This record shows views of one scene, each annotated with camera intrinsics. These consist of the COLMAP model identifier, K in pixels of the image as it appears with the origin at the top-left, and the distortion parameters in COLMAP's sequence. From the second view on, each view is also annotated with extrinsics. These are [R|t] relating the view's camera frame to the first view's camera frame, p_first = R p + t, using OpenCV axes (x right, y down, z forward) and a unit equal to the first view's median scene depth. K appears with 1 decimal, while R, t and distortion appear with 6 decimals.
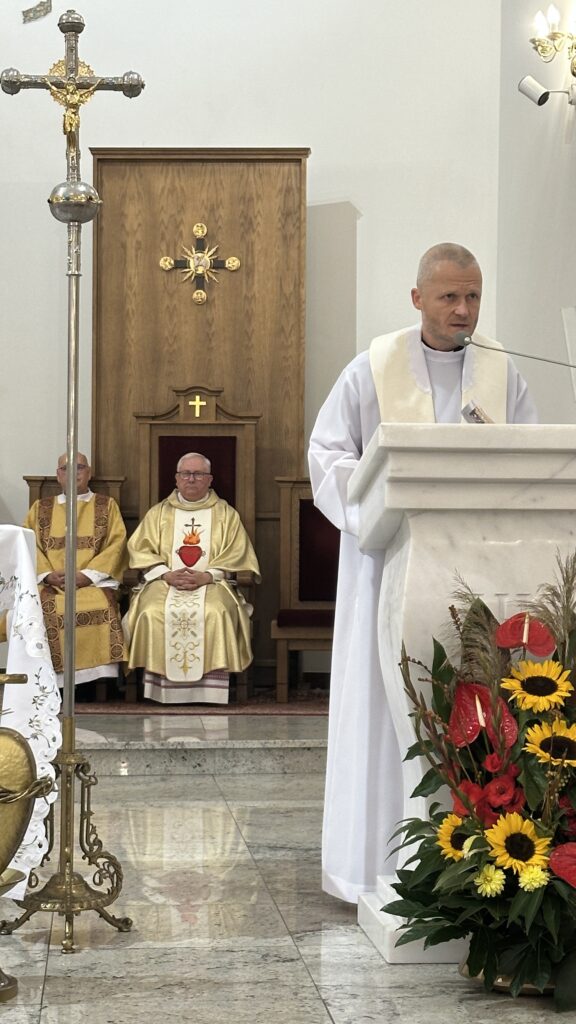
lens RADIAL K [[2110.9, 0, 295.2], [0, 2110.9, 518.5], [0, 0, 1]] dist [0.150246, 0.000000]
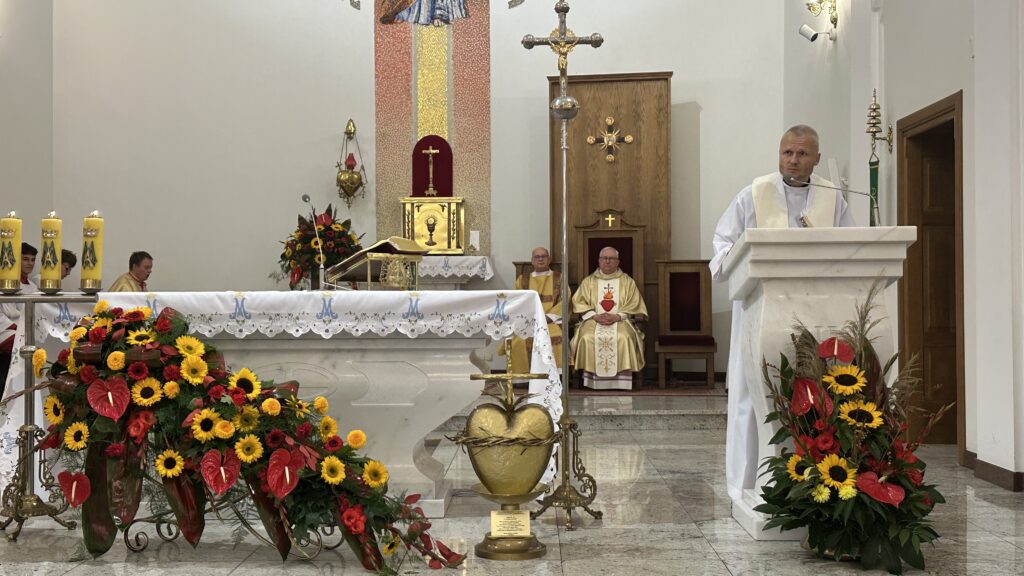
lens RADIAL K [[1194.0, 0, 504.2], [0, 1194.0, 282.8], [0, 0, 1]] dist [0.123106, 0.000000]
pose [[0.993008, -0.014116, -0.117198, -0.018758], [0.013991, 0.999900, -0.001890, -0.000672], [0.117213, 0.000237, 0.993107, -0.000663]]
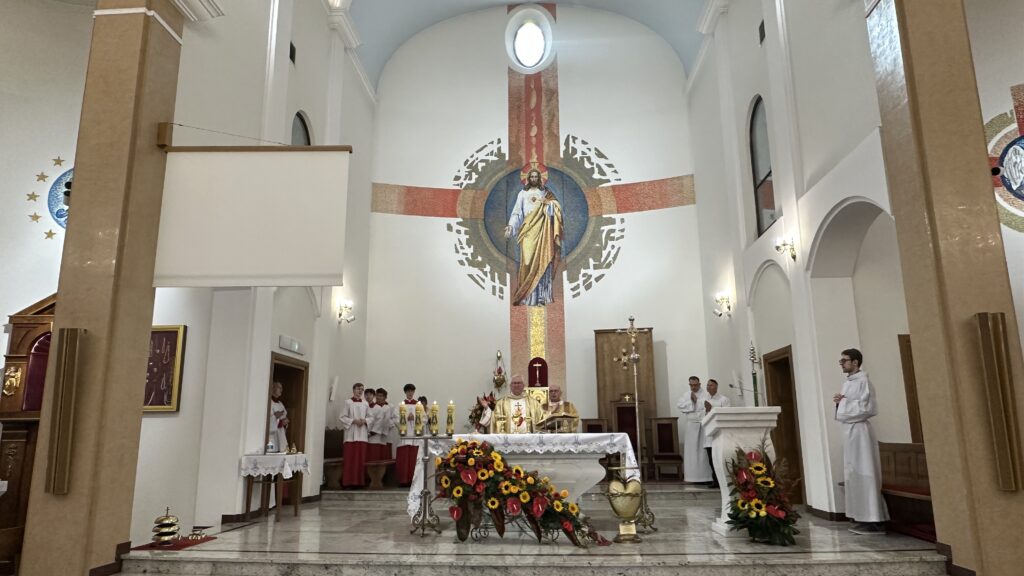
lens RADIAL K [[668.0, 0, 507.9], [0, 668.0, 290.4], [0, 0, 1]] dist [0.000448, -0.000261]
pose [[0.987658, -0.050895, -0.148126, -0.072928], [0.019782, 0.978694, -0.204368, -0.003687], [0.155371, 0.198915, 0.967622, -0.203715]]
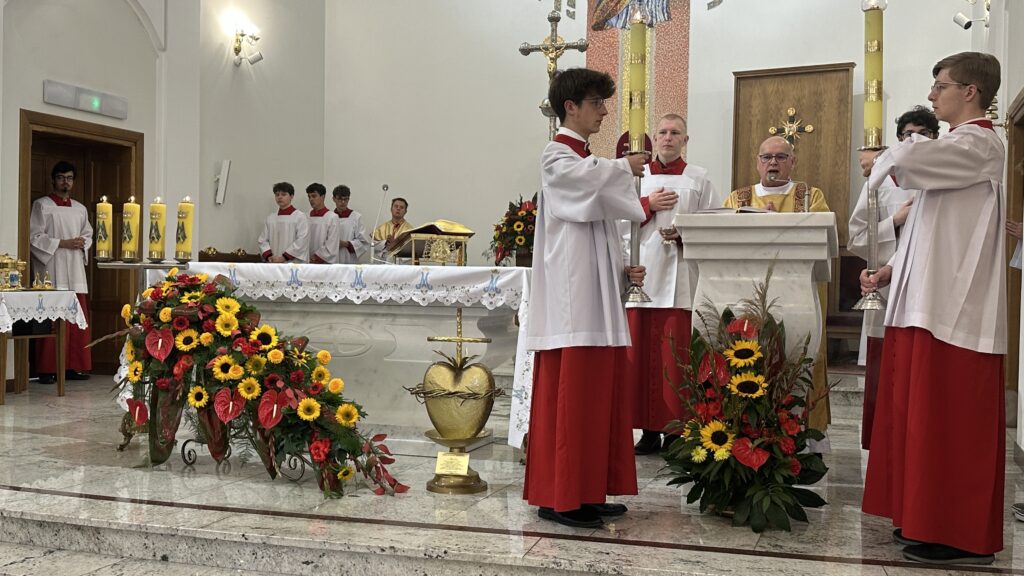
lens RADIAL K [[1088.5, 0, 517.2], [0, 1088.5, 293.8], [0, 0, 1]] dist [0.086713, 0.000000]
pose [[0.913995, 0.014514, -0.405465, 0.138056], [-0.005011, 0.999688, 0.024487, 0.001588], [0.405694, -0.020349, 0.913783, 0.017438]]
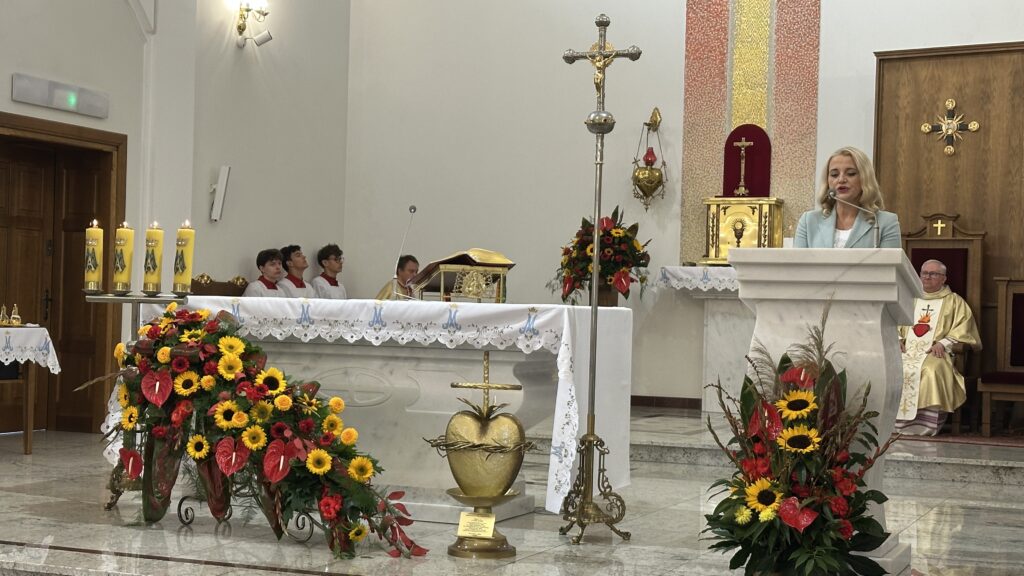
lens RADIAL K [[1570.9, 0, 506.0], [0, 1570.9, 297.4], [0, 0, 1]] dist [0.119837, 0.000000]
pose [[0.880436, 0.012297, -0.474006, 0.215507], [-0.014465, 0.999895, -0.000928, -0.000669], [0.473945, 0.007674, 0.880521, -0.089731]]
